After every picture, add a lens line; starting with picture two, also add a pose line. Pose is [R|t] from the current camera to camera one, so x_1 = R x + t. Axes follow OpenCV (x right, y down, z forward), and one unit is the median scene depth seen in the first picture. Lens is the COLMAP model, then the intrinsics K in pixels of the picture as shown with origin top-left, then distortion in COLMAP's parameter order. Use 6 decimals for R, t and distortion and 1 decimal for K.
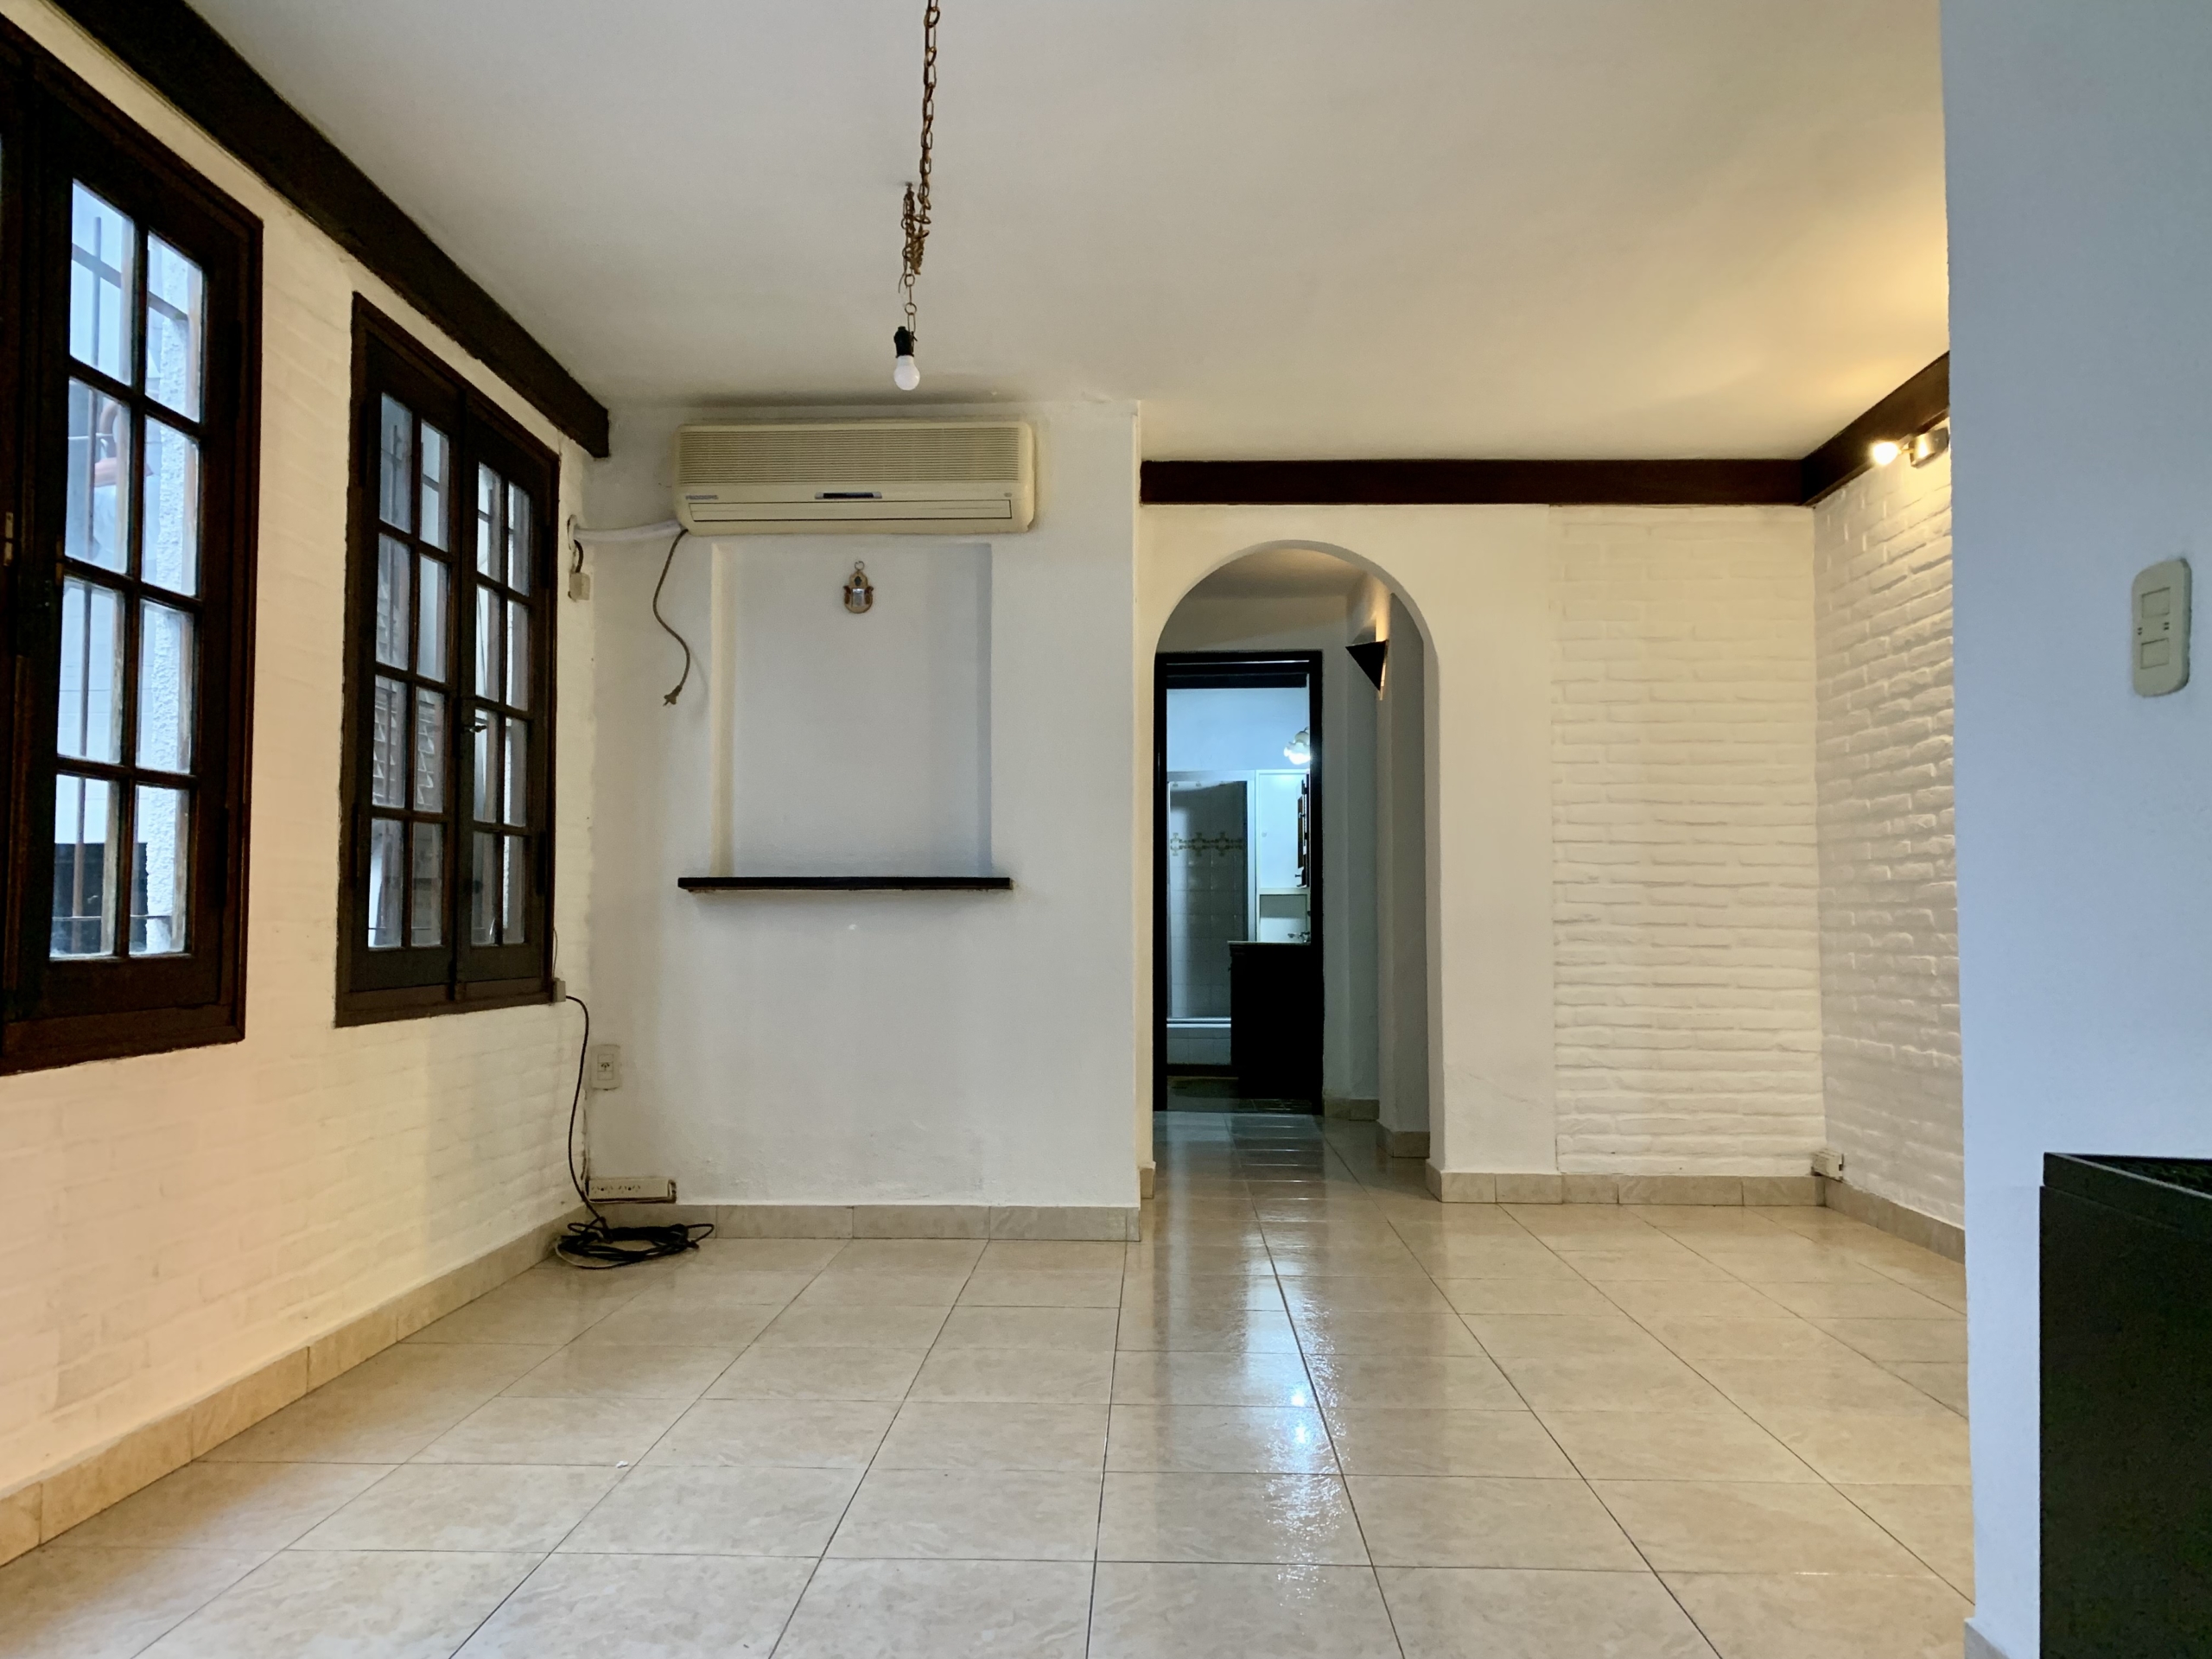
lens RADIAL K [[1686.1, 0, 1069.7], [0, 1686.1, 825.3], [0, 0, 1]] dist [0.068521, -0.088261]
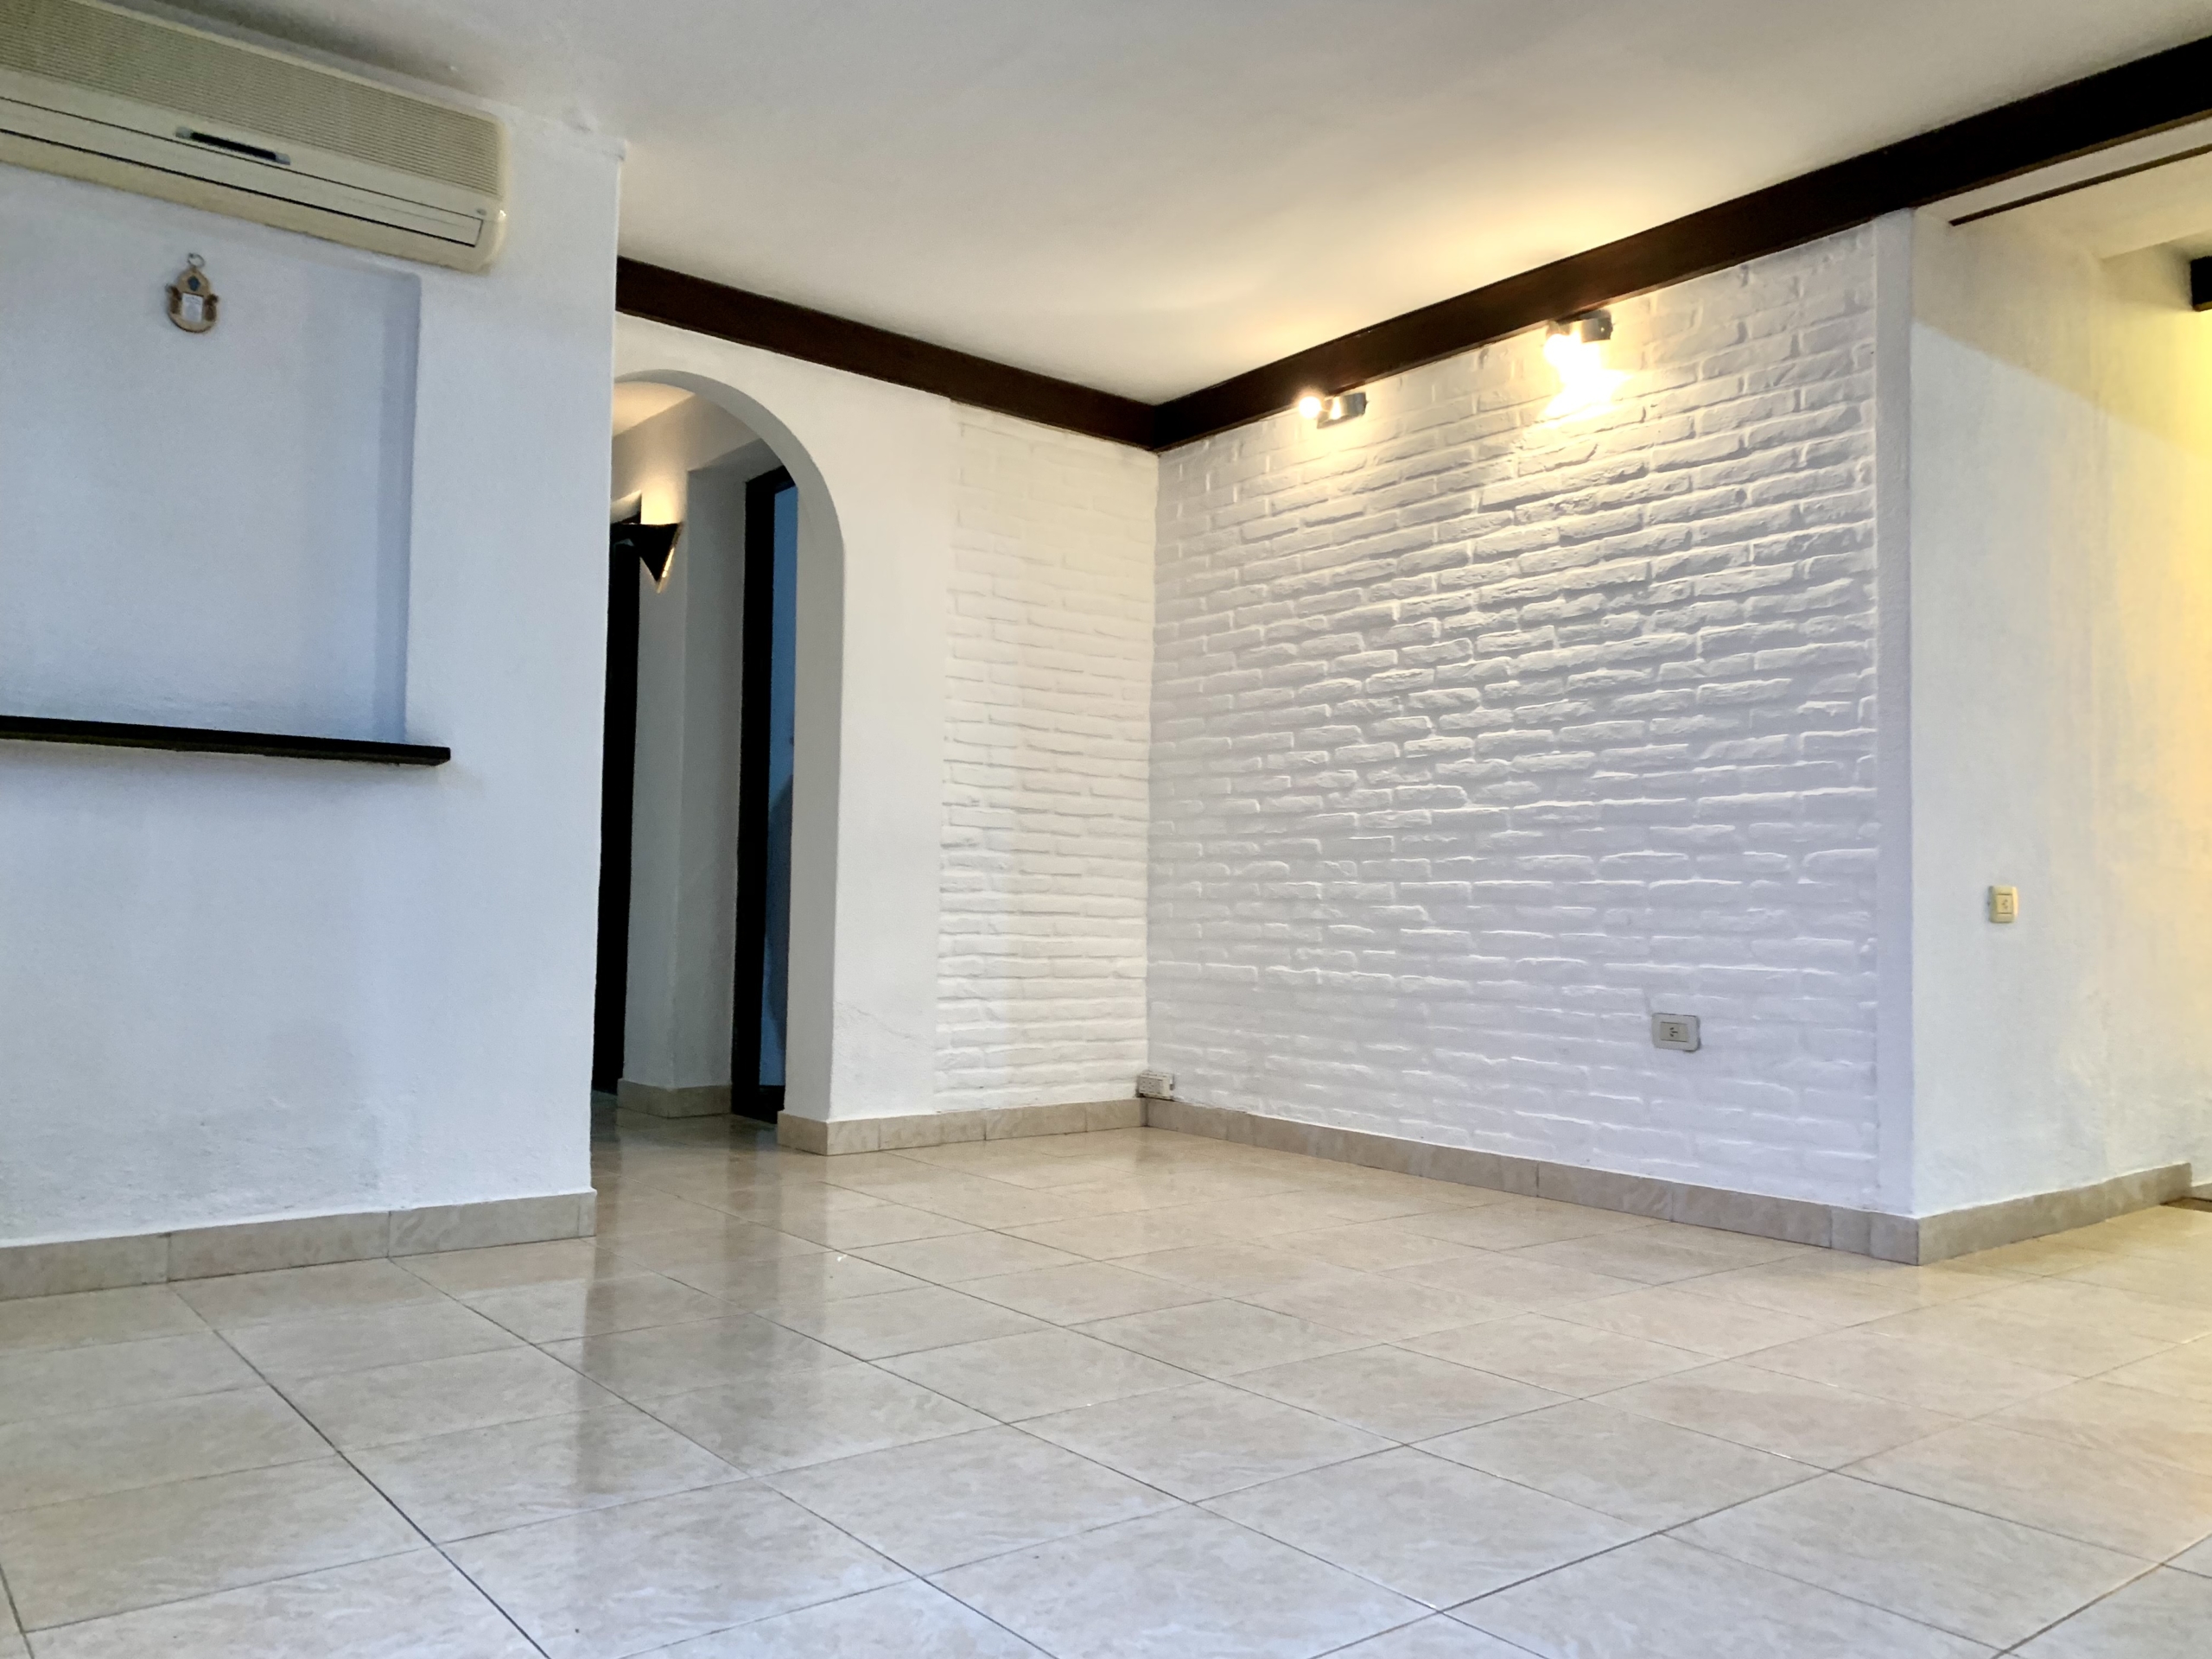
lens RADIAL K [[1686.1, 0, 1063.2], [0, 1686.1, 833.3], [0, 0, 1]] dist [0.068521, -0.088261]
pose [[0.760639, 0.040414, 0.647916, -0.295944], [-0.053085, 0.998590, 0.000033, 0.051520], [-0.647001, -0.034419, 0.761712, 0.273768]]
